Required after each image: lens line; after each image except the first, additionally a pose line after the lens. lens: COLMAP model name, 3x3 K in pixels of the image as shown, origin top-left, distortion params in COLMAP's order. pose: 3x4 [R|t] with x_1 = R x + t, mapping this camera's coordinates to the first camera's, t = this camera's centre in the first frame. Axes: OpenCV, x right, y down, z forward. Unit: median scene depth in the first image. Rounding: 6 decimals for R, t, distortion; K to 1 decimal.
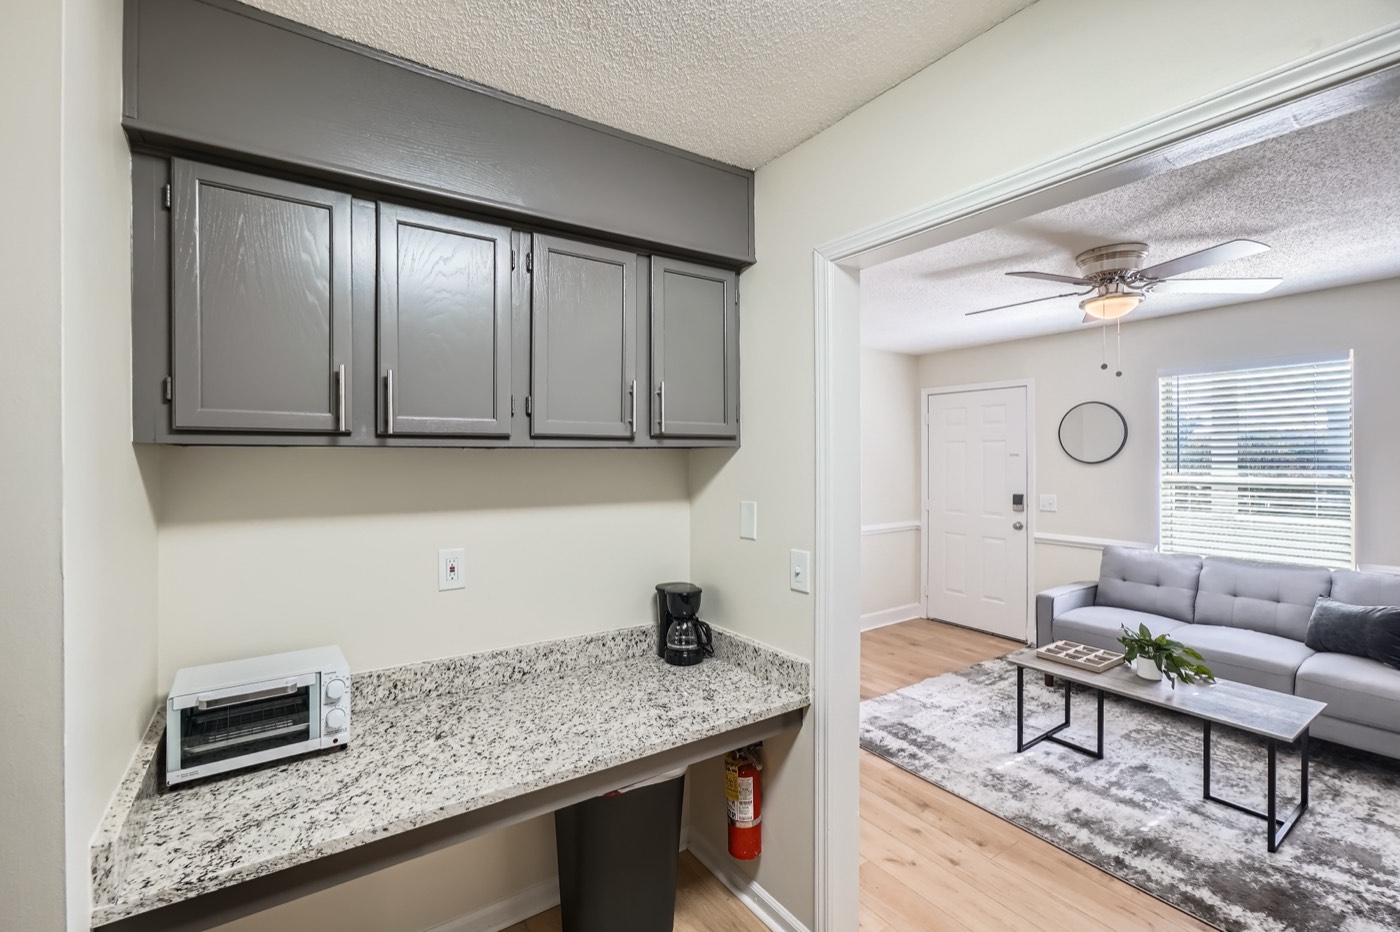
lens RADIAL K [[610.9, 0, 697.1], [0, 610.9, 459.6], [0, 0, 1]] dist [0.010160, -0.004984]
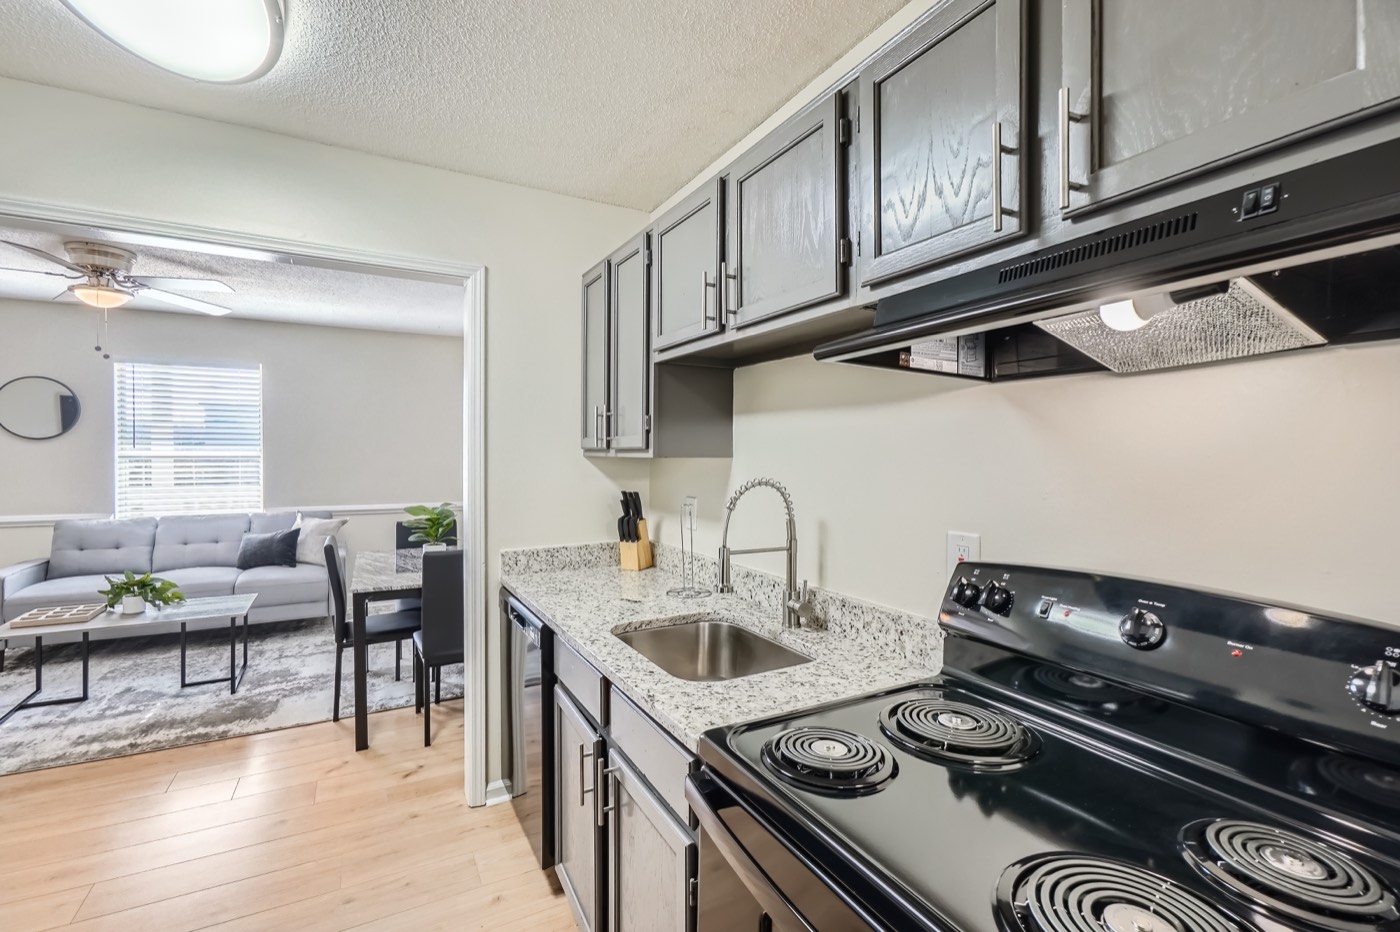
lens RADIAL K [[610.9, 0, 697.1], [0, 610.9, 459.6], [0, 0, 1]] dist [0.010160, -0.004984]
pose [[0.091432, -0.007863, 0.995780, -0.383371], [-0.005096, 0.999952, 0.008364, 0.040674], [-0.995798, -0.005839, 0.091387, -0.224532]]
